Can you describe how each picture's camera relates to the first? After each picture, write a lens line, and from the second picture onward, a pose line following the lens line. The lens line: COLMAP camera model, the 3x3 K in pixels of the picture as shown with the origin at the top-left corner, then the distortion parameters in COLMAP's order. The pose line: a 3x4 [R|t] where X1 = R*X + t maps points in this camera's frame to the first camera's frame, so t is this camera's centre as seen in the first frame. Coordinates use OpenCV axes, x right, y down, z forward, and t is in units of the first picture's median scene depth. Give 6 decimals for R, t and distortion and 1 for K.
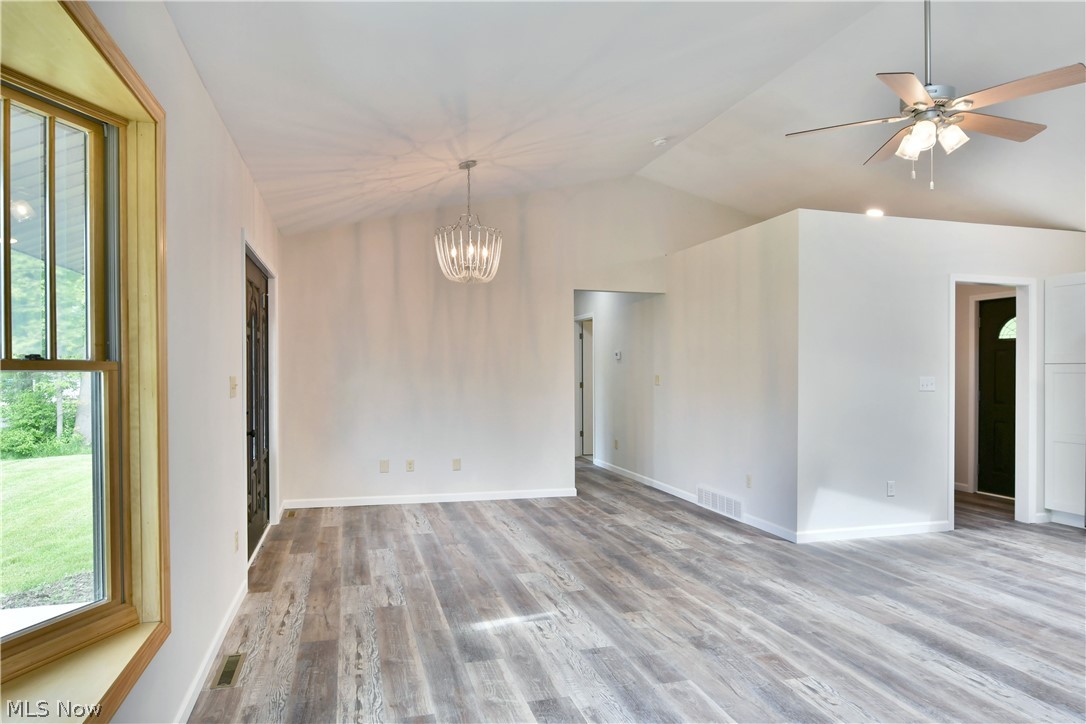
lens RADIAL K [[661.4, 0, 543.1], [0, 661.4, 365.1], [0, 0, 1]] dist [-0.005250, -0.002821]
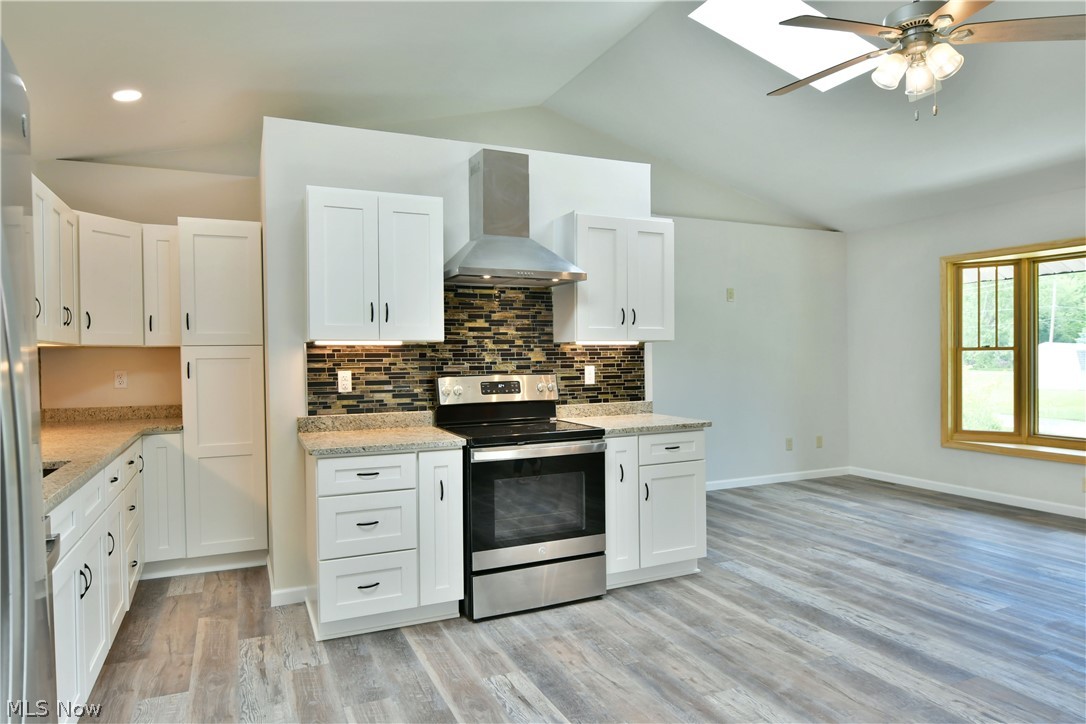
lens RADIAL K [[661.4, 0, 545.2], [0, 661.4, 364.3], [0, 0, 1]] dist [-0.005250, -0.002821]
pose [[-0.987828, 0.004760, -0.155479, 1.330900], [0.003449, 0.999956, 0.008704, 0.023732], [0.155514, 0.008061, -0.987801, 1.970151]]
